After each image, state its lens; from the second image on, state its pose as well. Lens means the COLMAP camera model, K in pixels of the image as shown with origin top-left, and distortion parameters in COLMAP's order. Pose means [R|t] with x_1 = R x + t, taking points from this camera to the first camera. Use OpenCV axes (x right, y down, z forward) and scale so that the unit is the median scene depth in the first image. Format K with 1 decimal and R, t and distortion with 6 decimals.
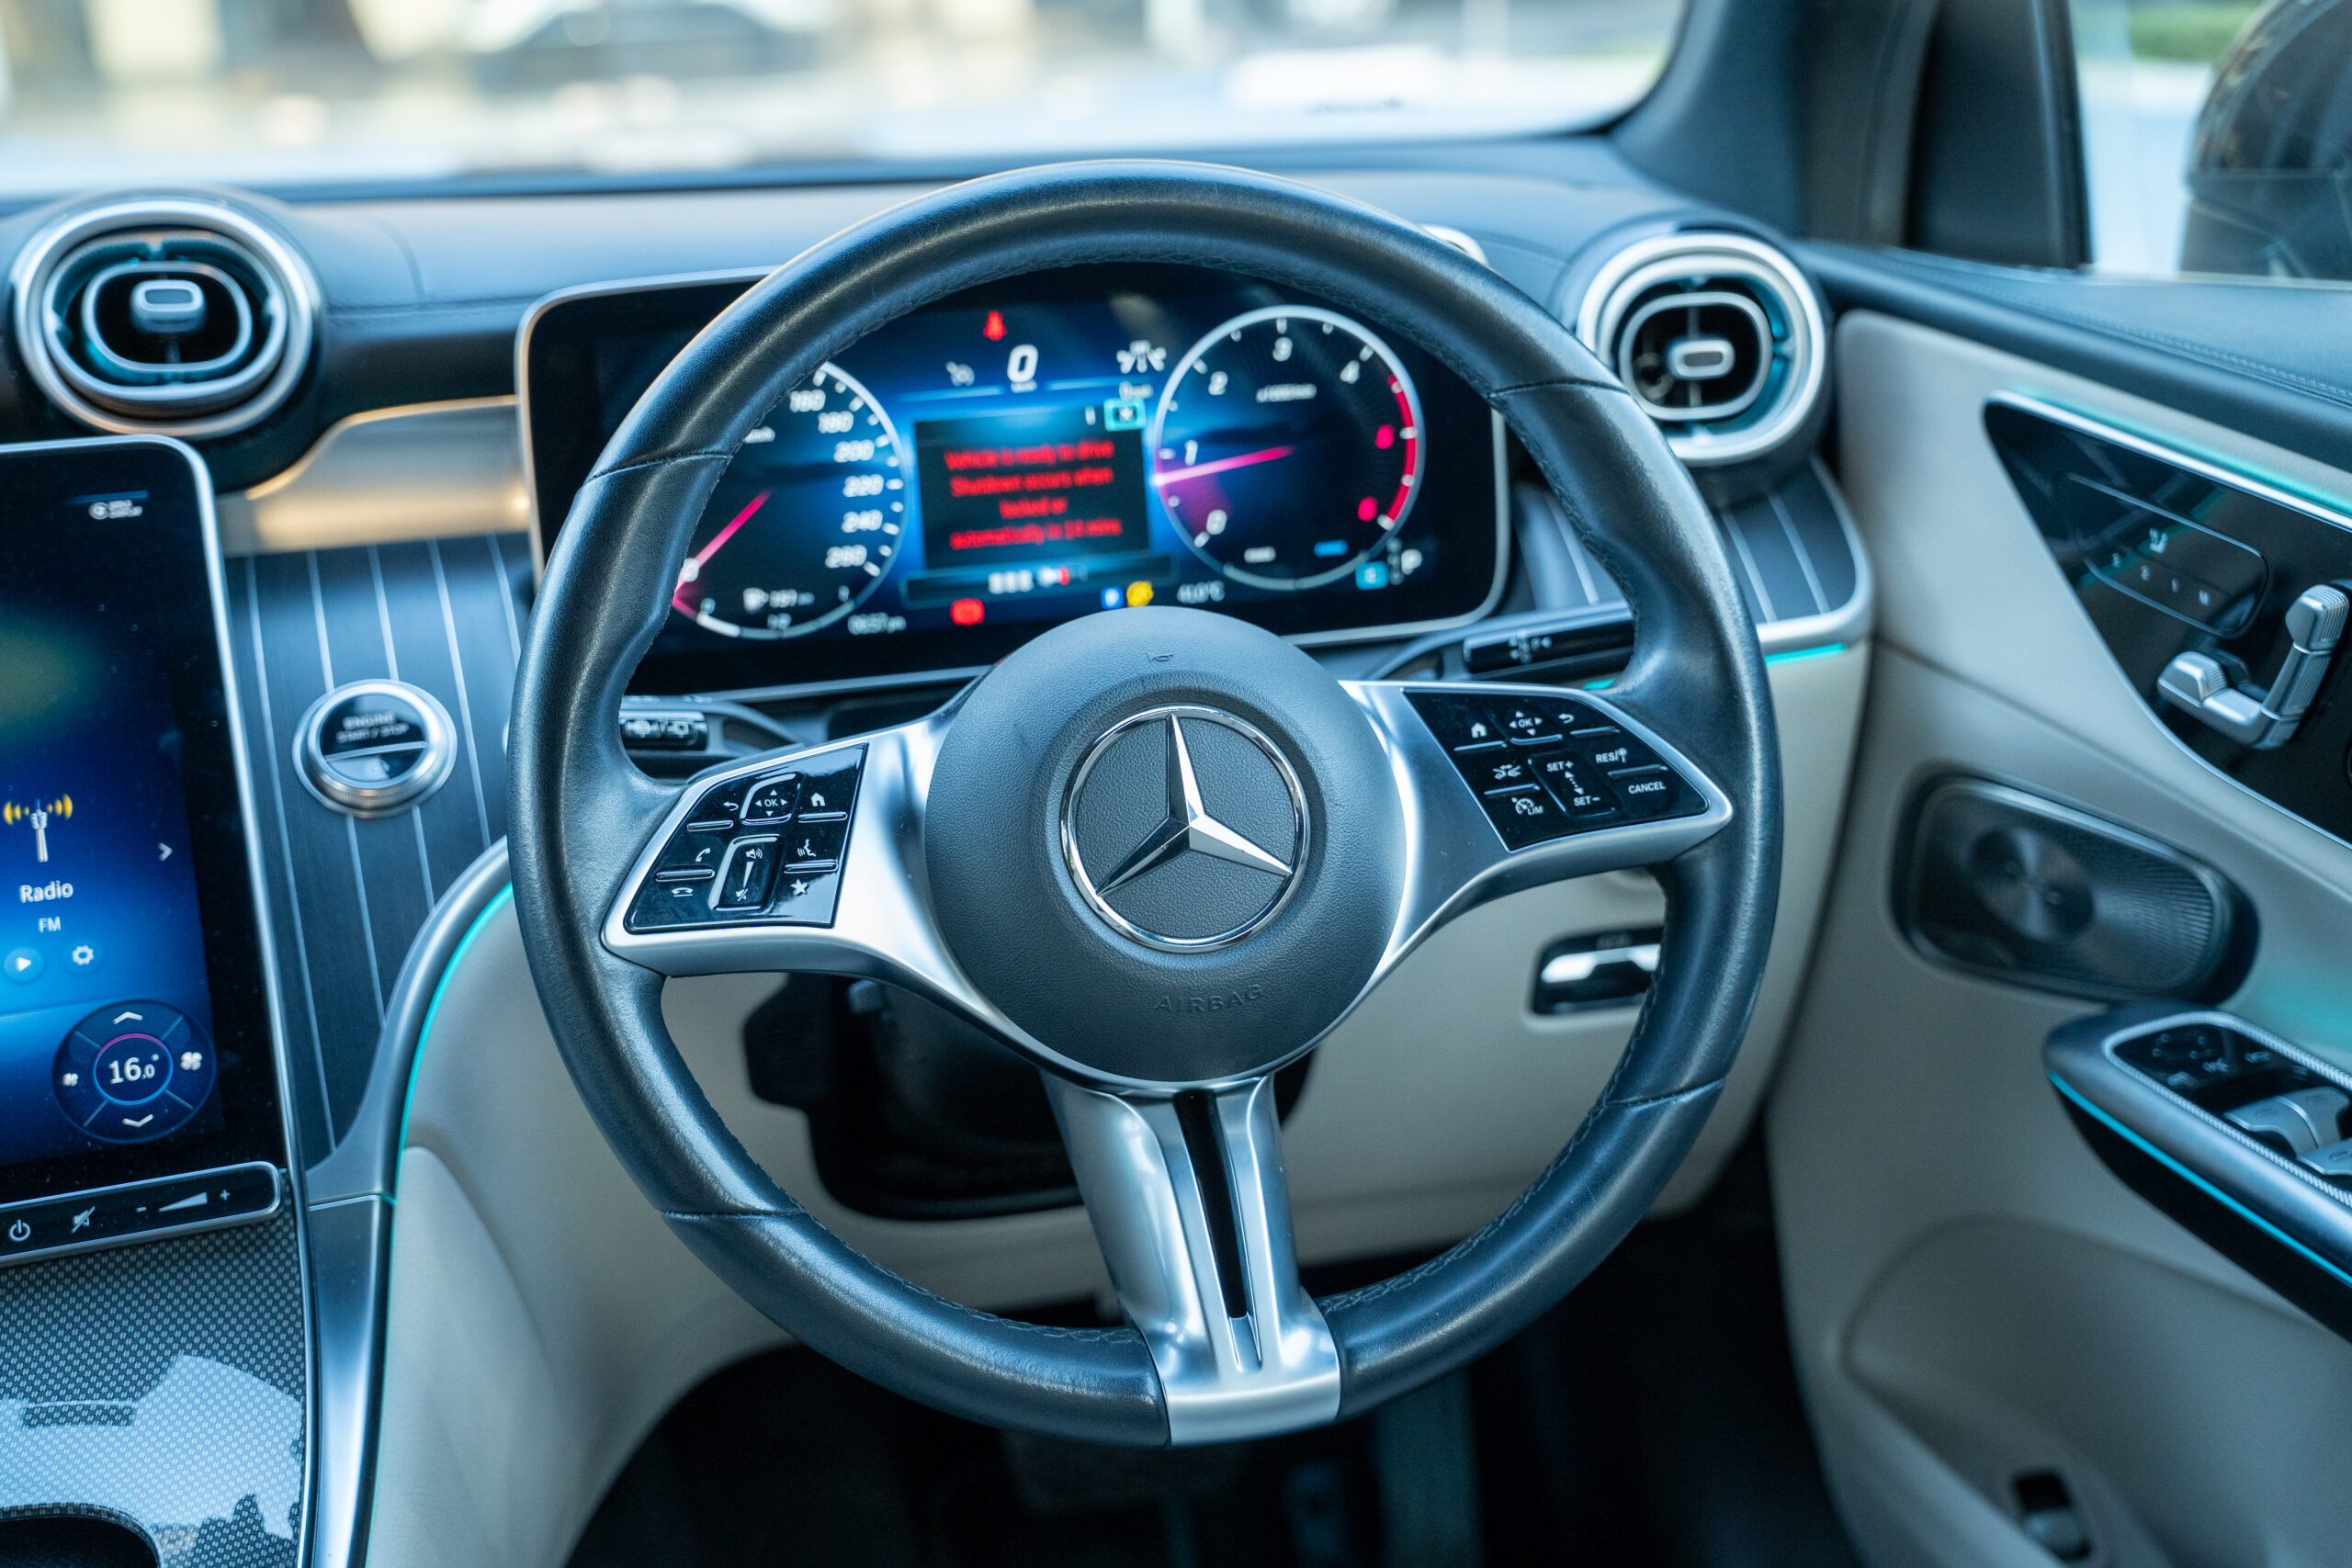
lens RADIAL K [[2974.2, 0, 1176.0], [0, 2974.2, 784.0], [0, 0, 1]] dist [0.118972, -0.023549]
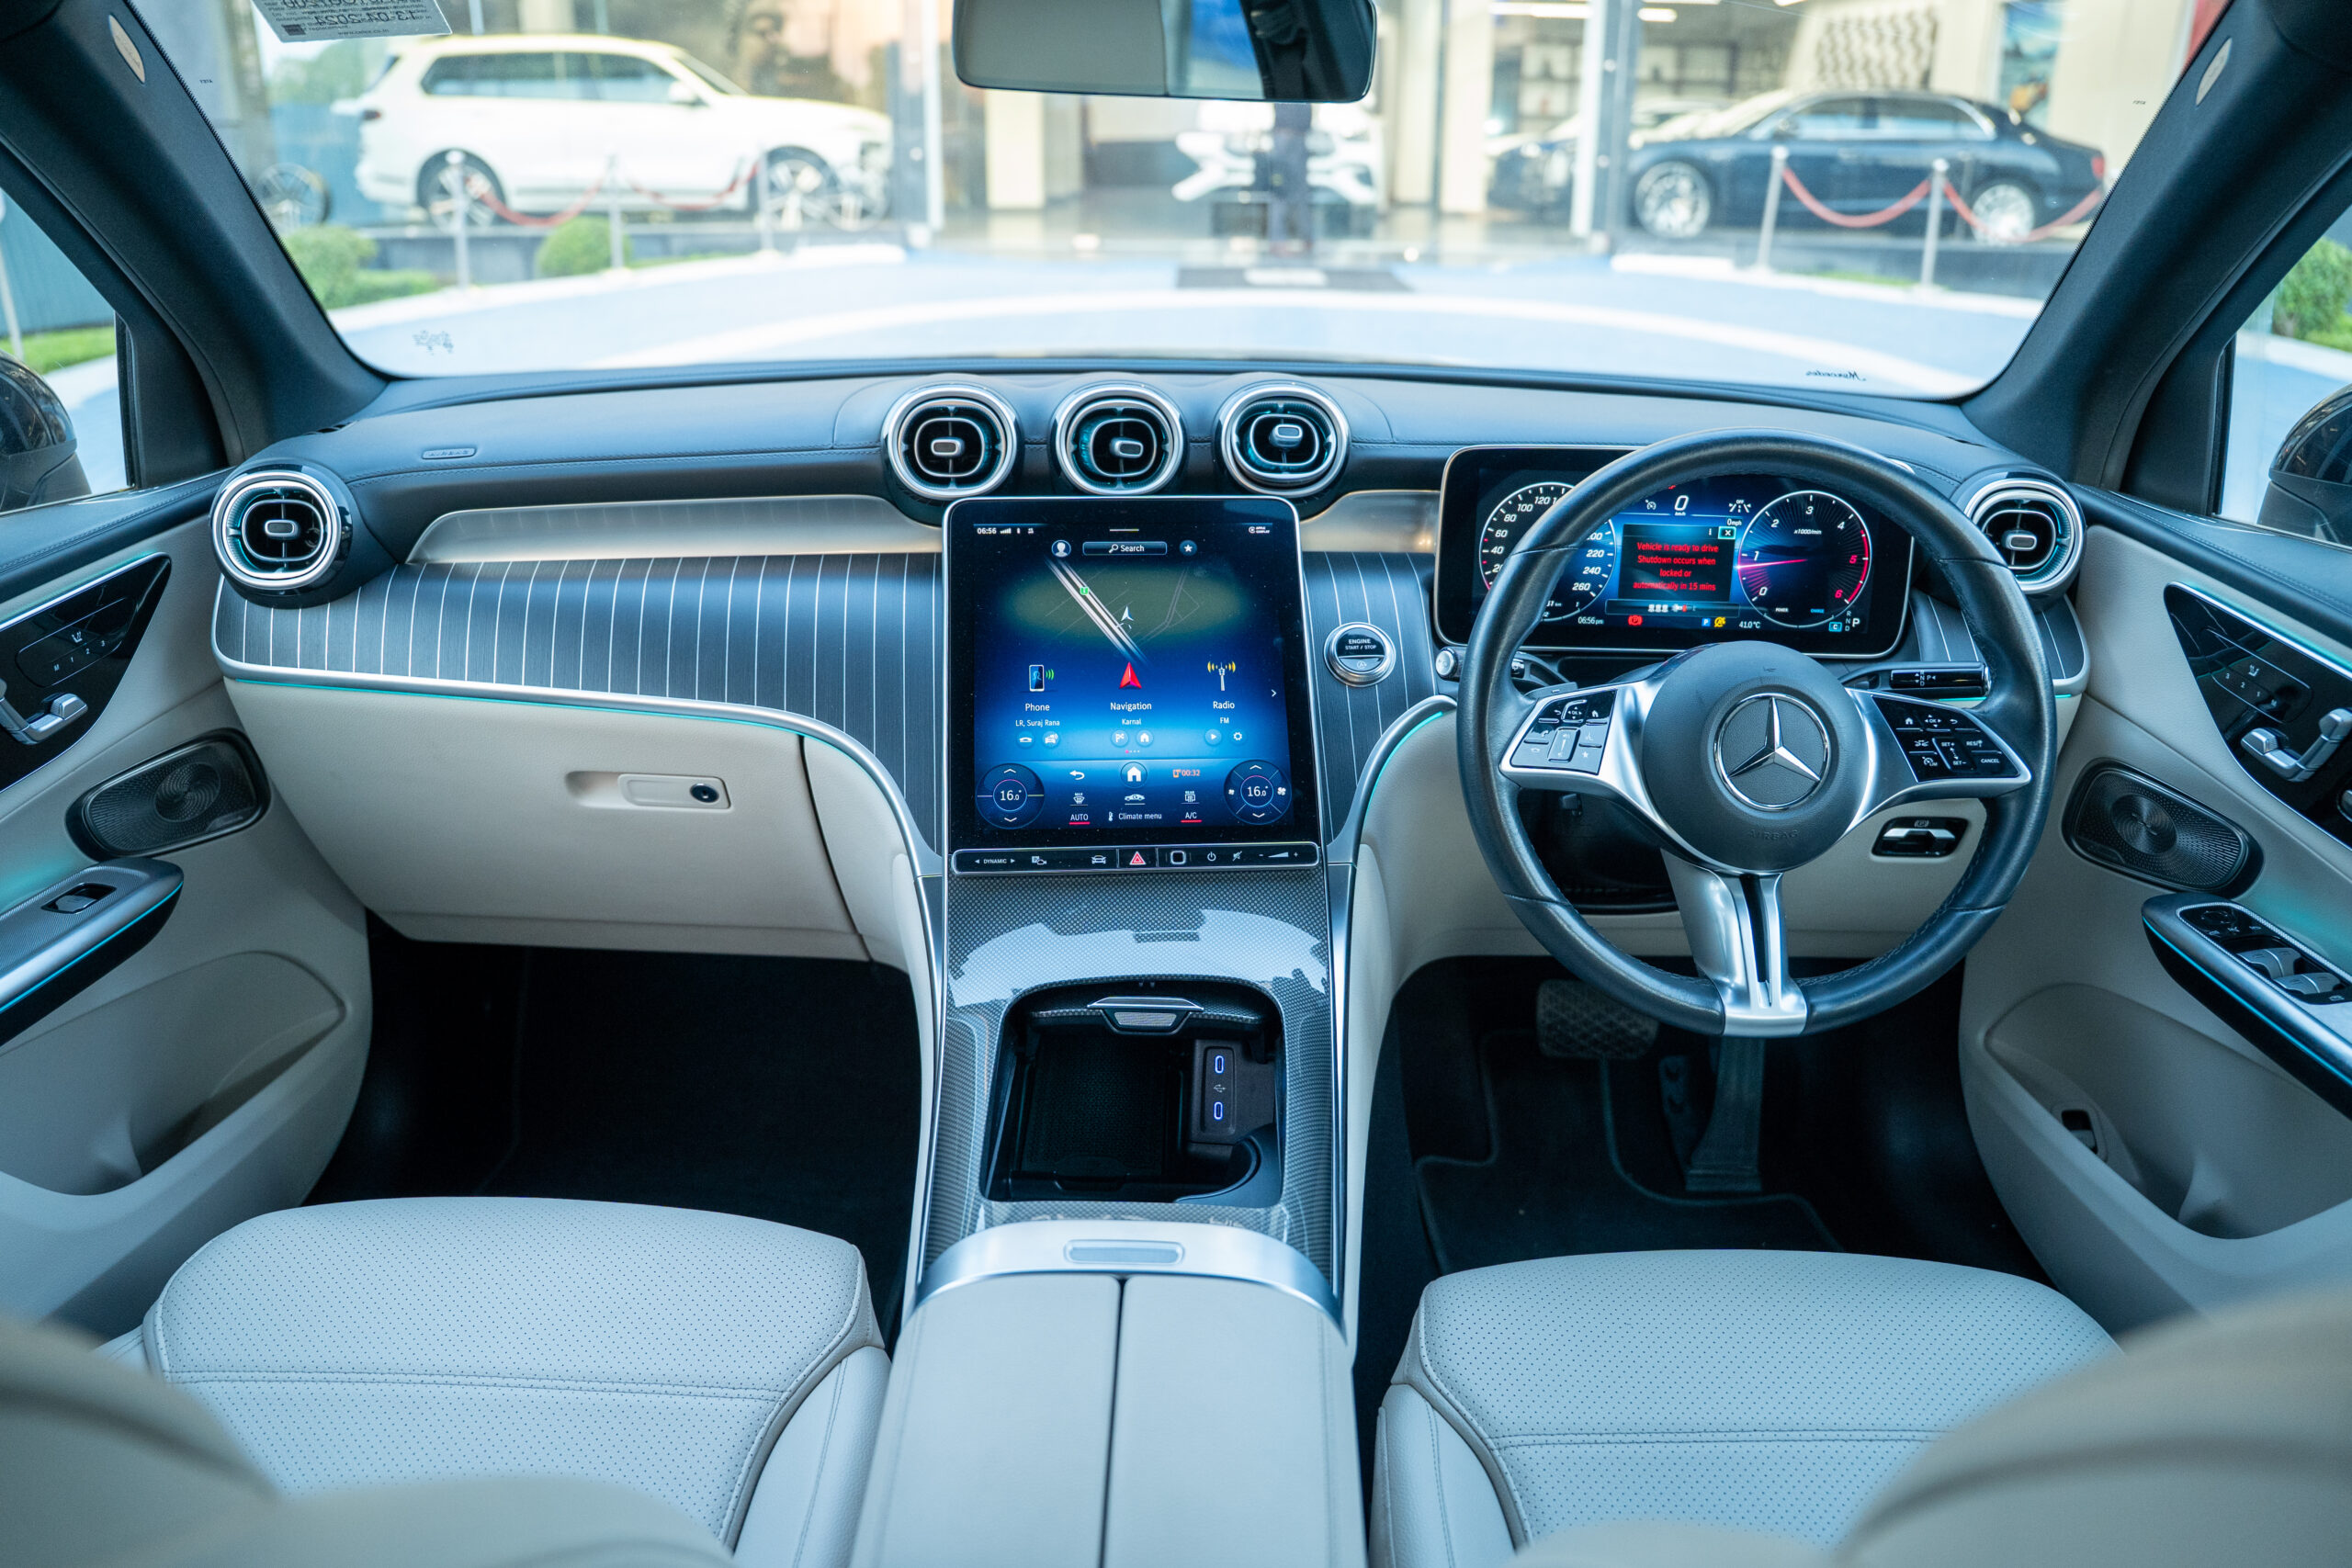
lens RADIAL K [[1716.9, 0, 1176.0], [0, 1716.9, 784.0], [0, 0, 1]] dist [-0.142964, 0.112874]
pose [[0.974048, 0.139568, -0.178190, -0.161676], [-0.123715, 0.987543, 0.097225, -0.022590], [0.189540, -0.072657, 0.979181, -0.212756]]
